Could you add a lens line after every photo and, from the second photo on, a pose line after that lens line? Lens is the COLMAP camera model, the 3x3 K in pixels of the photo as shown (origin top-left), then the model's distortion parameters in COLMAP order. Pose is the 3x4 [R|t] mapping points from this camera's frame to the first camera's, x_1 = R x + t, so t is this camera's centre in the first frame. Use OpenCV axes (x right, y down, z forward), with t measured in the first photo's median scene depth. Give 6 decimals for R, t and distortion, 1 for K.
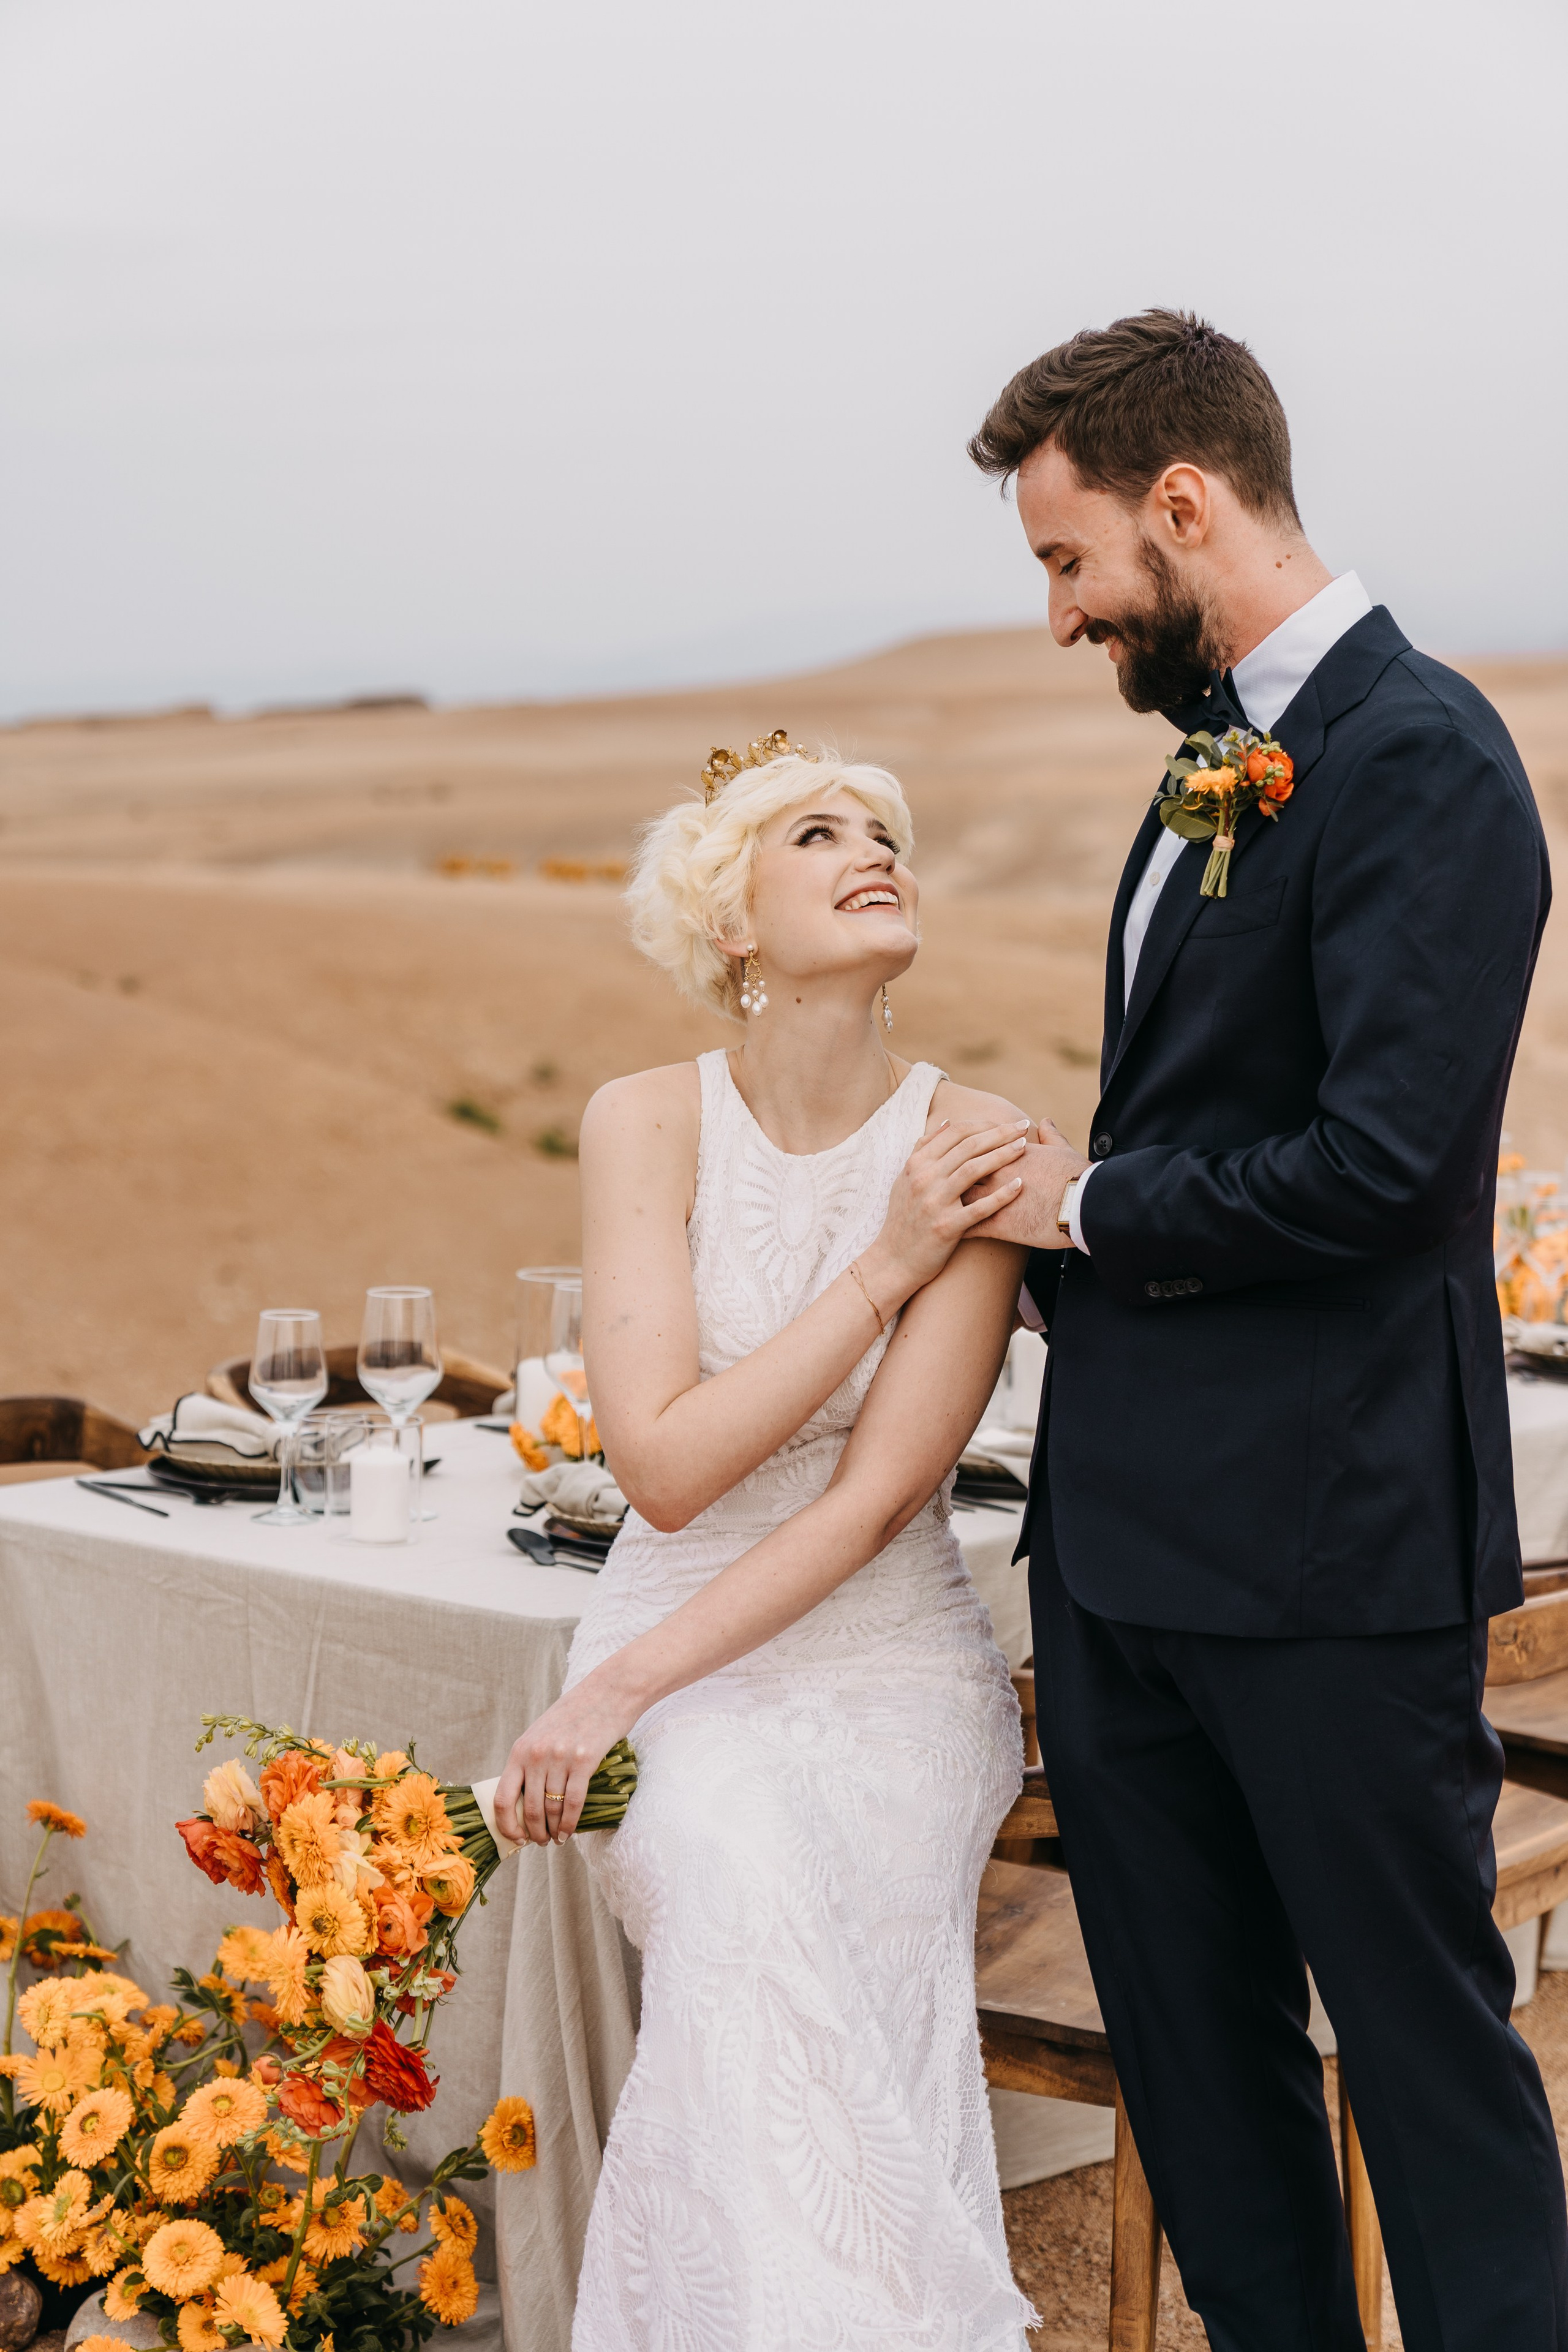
lens RADIAL K [[4060.2, 0, 785.1], [0, 4060.2, 1226.2], [0, 0, 1]] dist [0.008327, -0.136061]
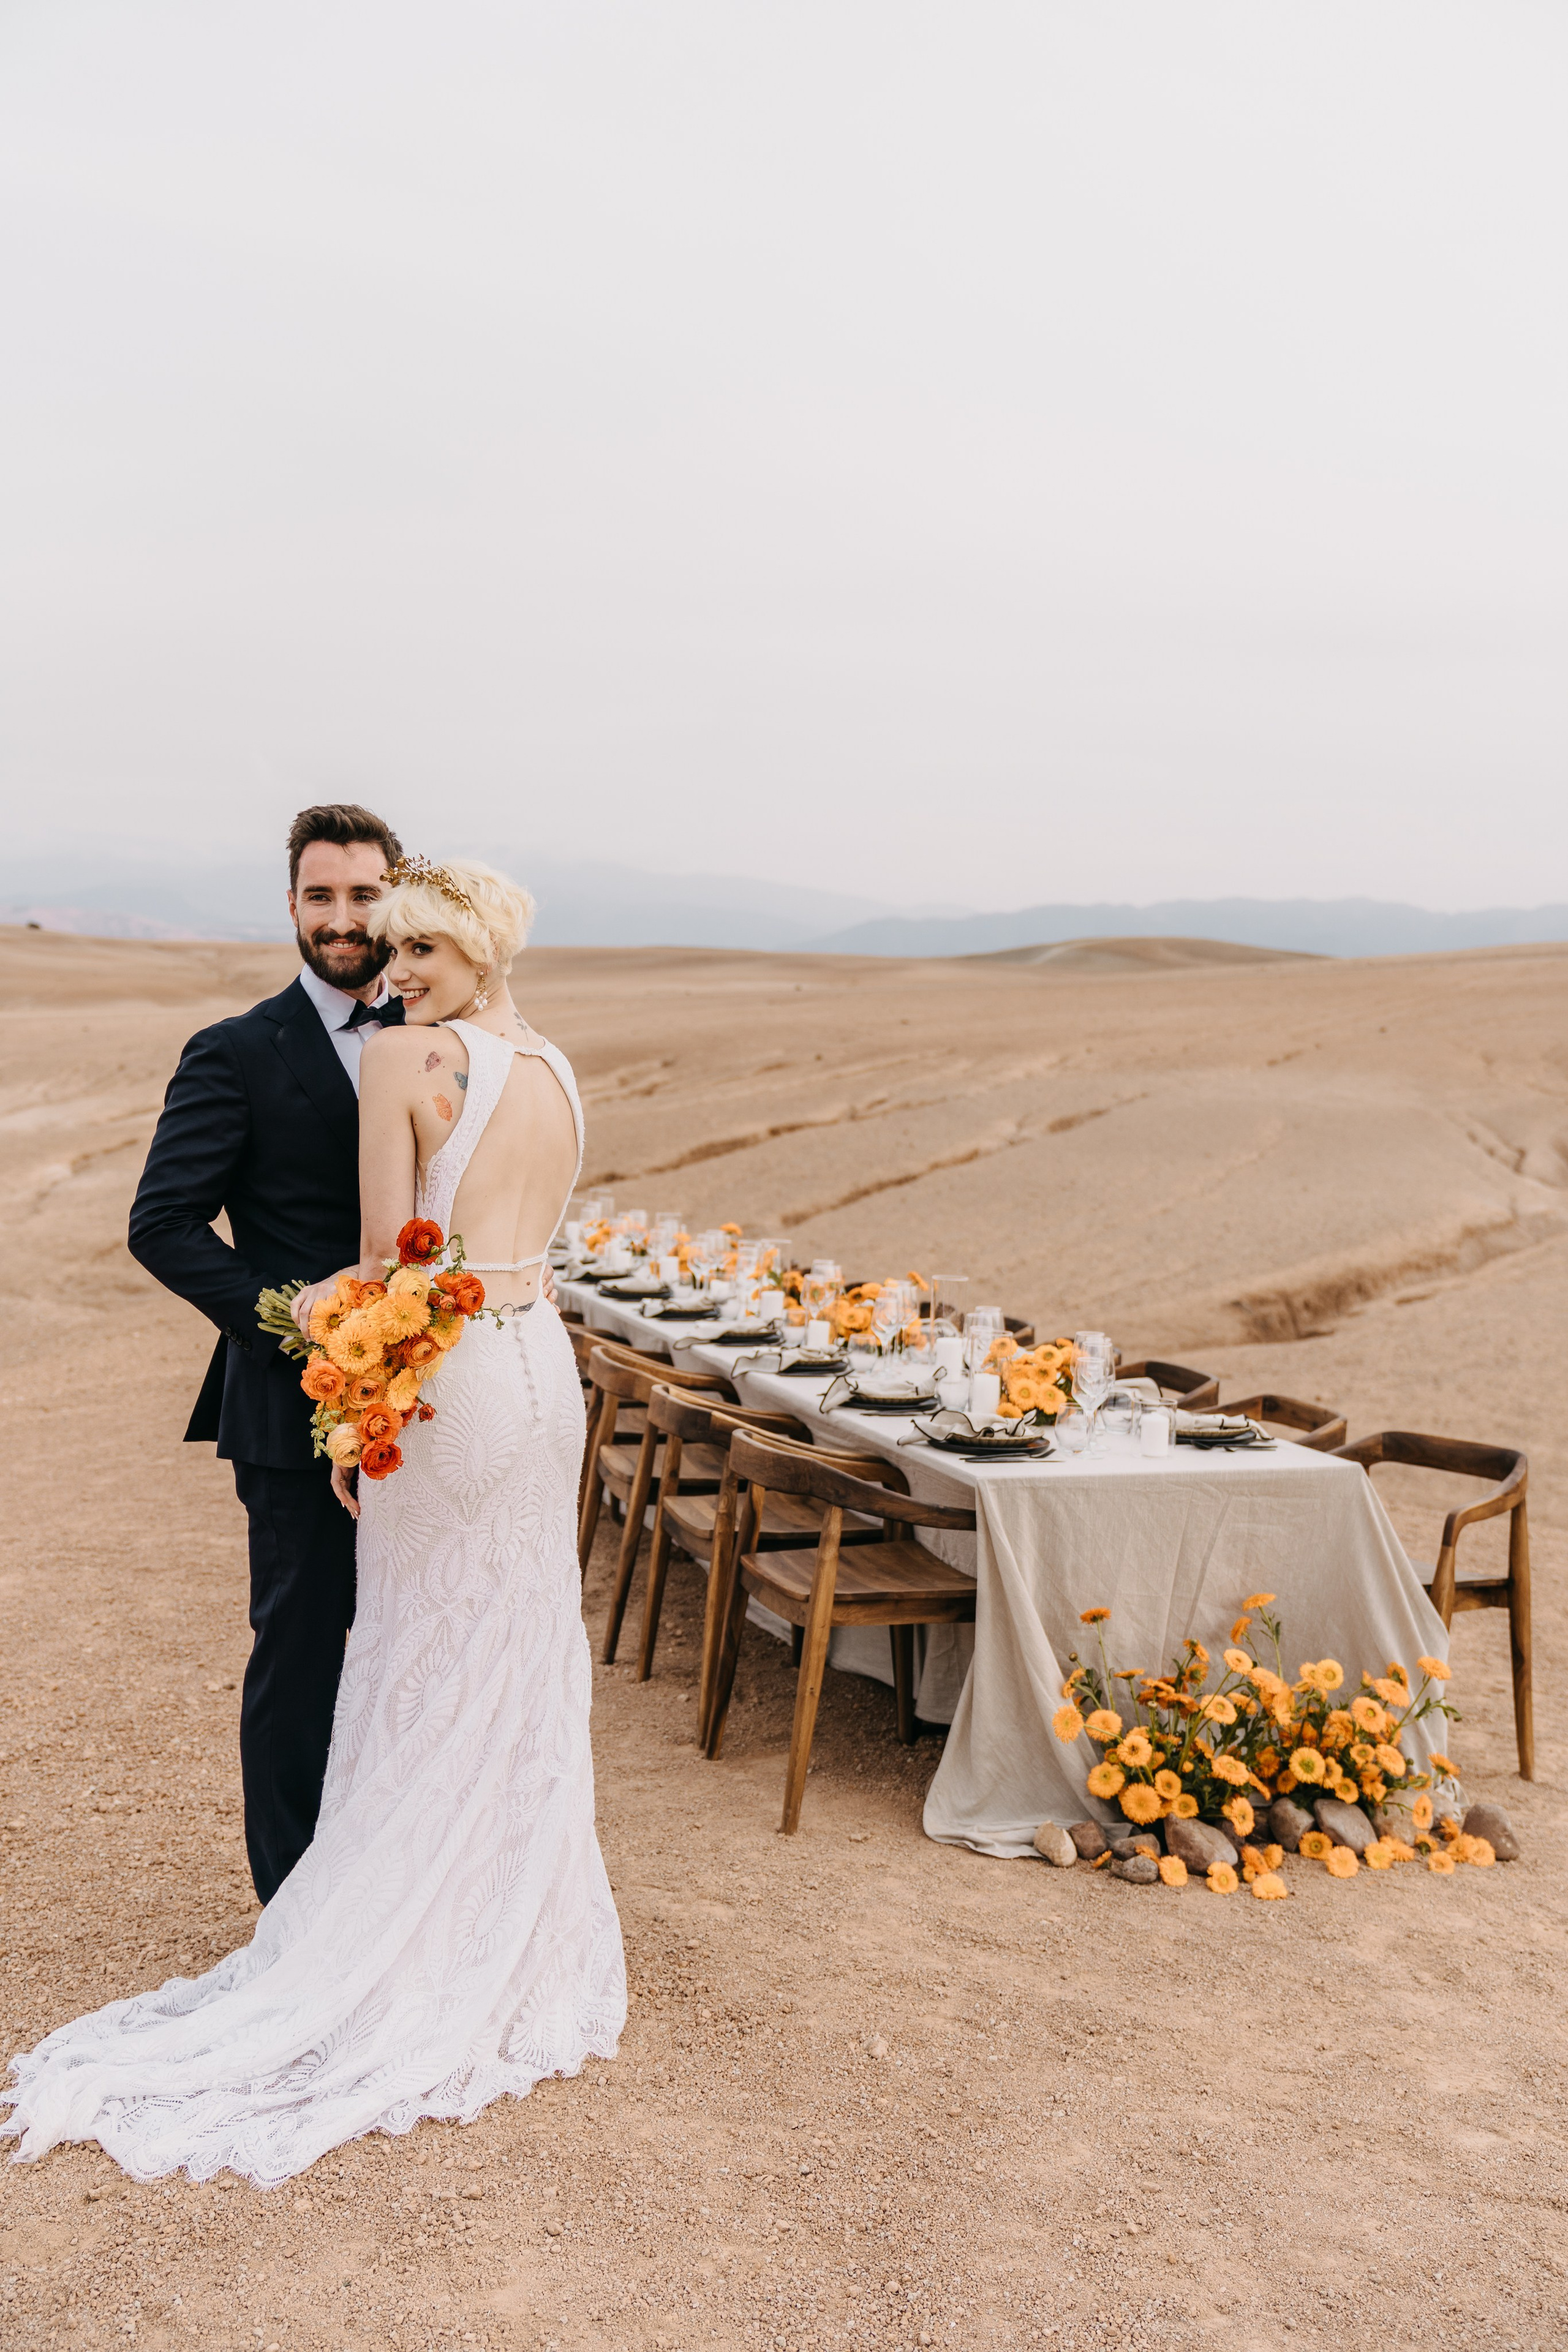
lens RADIAL K [[2099.8, 0, 770.4], [0, 2099.8, 1173.6], [0, 0, 1]] dist [-0.005562, -0.004500]
pose [[0.522360, -0.035703, 0.851977, -1.272725], [0.062149, 0.998060, 0.003721, -0.100018], [-0.850457, 0.051006, 0.523566, 0.629561]]
